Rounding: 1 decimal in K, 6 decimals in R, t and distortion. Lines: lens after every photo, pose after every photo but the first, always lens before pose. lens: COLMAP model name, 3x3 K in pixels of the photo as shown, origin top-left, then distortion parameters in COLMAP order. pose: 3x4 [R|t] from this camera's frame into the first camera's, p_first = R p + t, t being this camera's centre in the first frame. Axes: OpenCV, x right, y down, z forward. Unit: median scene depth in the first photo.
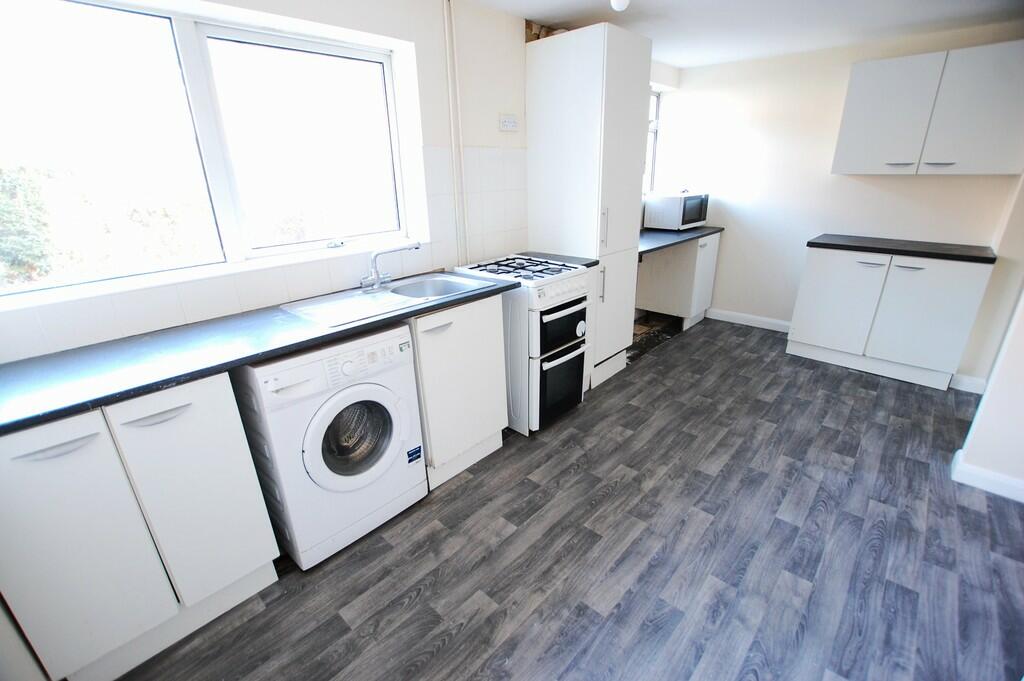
lens RADIAL K [[449.3, 0, 513.5], [0, 449.3, 340.6], [0, 0, 1]] dist [-0.024679, 0.002653]
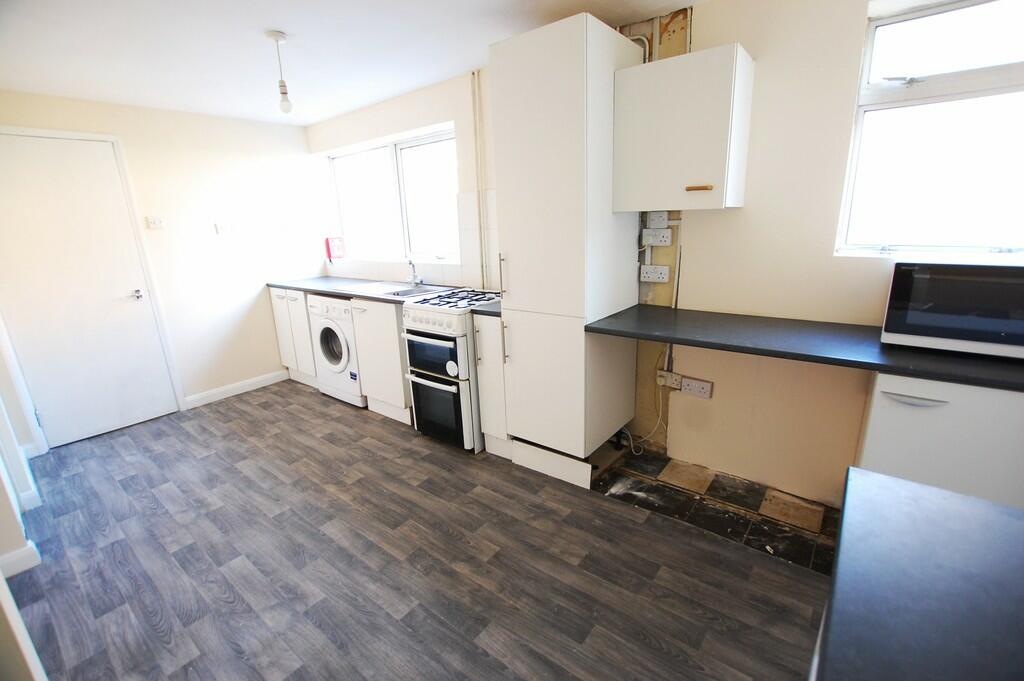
lens RADIAL K [[449.3, 0, 512.7], [0, 449.3, 340.0], [0, 0, 1]] dist [-0.024679, 0.002653]
pose [[0.083524, 0.278265, -0.956866, 1.482676], [-0.313898, 0.918685, 0.239761, -0.494069], [0.945776, 0.280333, 0.164079, 1.287485]]
